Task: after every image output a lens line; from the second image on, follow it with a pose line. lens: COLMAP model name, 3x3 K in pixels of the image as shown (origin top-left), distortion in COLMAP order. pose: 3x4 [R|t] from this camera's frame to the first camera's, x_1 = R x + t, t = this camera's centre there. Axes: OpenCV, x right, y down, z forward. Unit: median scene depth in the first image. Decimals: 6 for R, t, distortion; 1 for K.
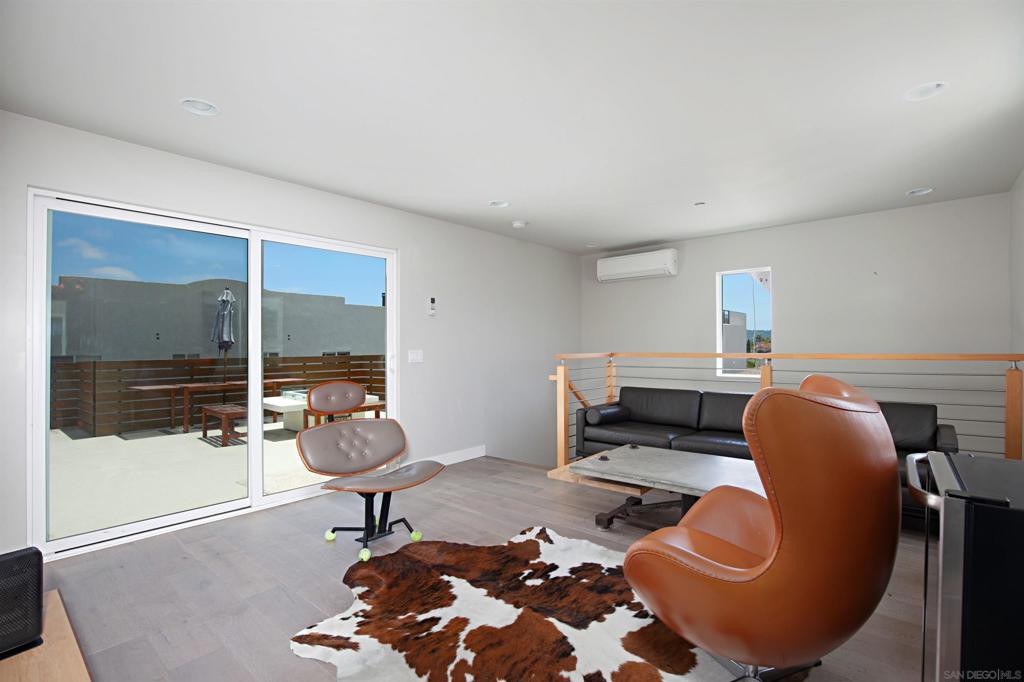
lens RADIAL K [[475.8, 0, 507.4], [0, 475.8, 341.6], [0, 0, 1]] dist [-0.029541, 0.008097]
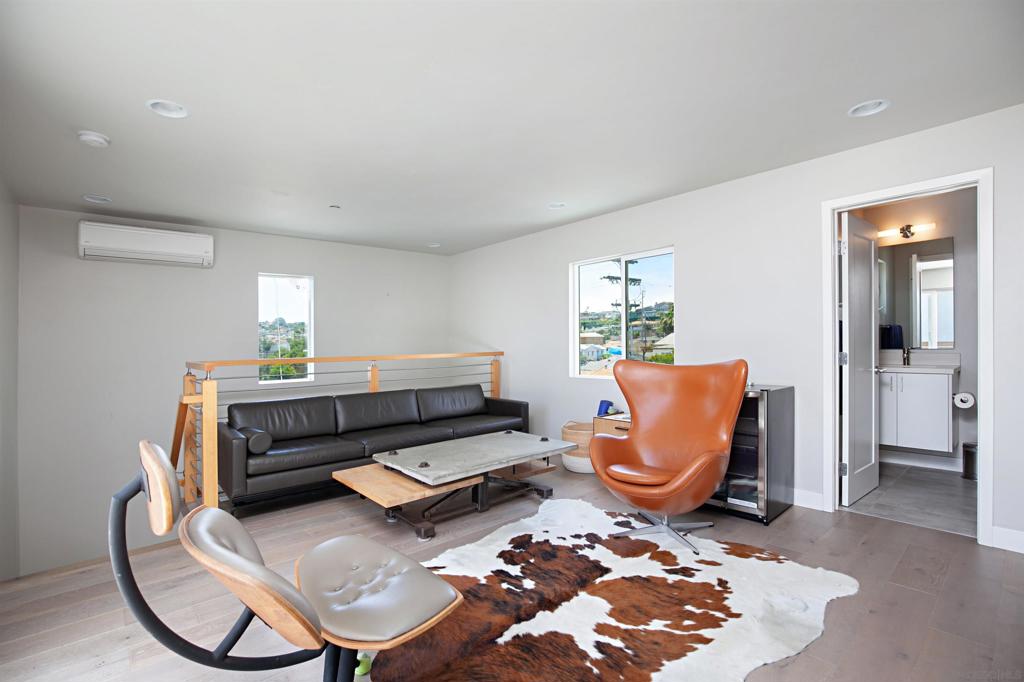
lens RADIAL K [[475.8, 0, 507.4], [0, 475.8, 341.6], [0, 0, 1]] dist [-0.029541, 0.008097]
pose [[0.145656, 0.011275, 0.989271, -0.896773], [0.011931, 0.999842, -0.013152, 0.016088], [-0.989263, 0.013718, 0.145499, 0.862978]]
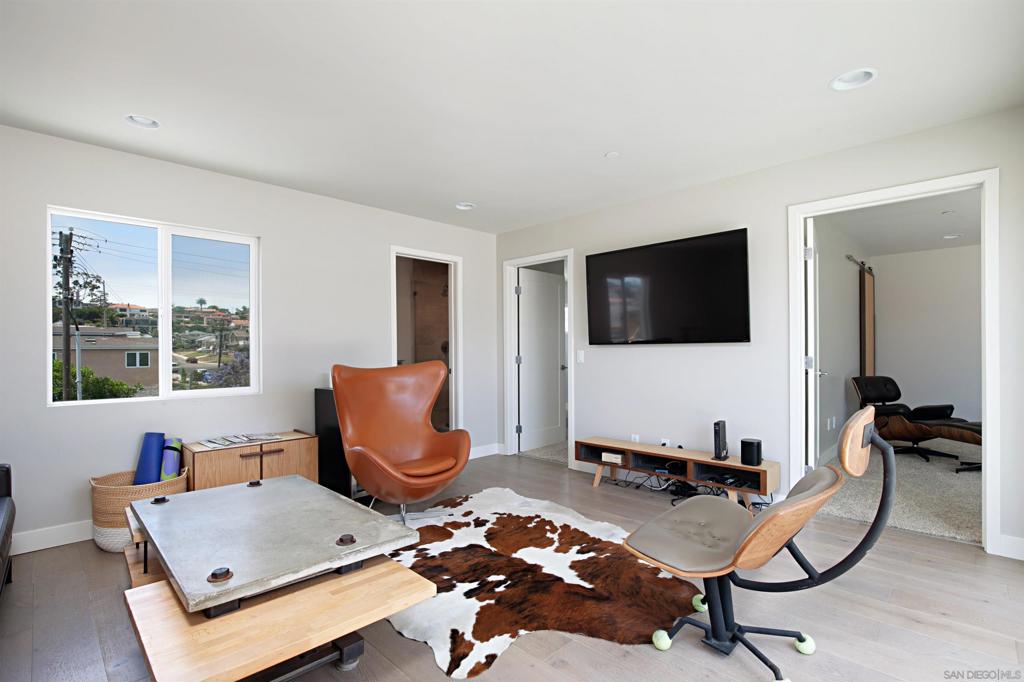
lens RADIAL K [[488.7, 0, 517.1], [0, 488.7, 355.7], [0, 0, 1]] dist [-0.033653, 0.000034]
pose [[-0.998832, 0.011585, 0.046914, -0.039969], [0.011708, 0.999929, 0.002353, 0.032714], [-0.046883, 0.002899, -0.998896, 1.959153]]
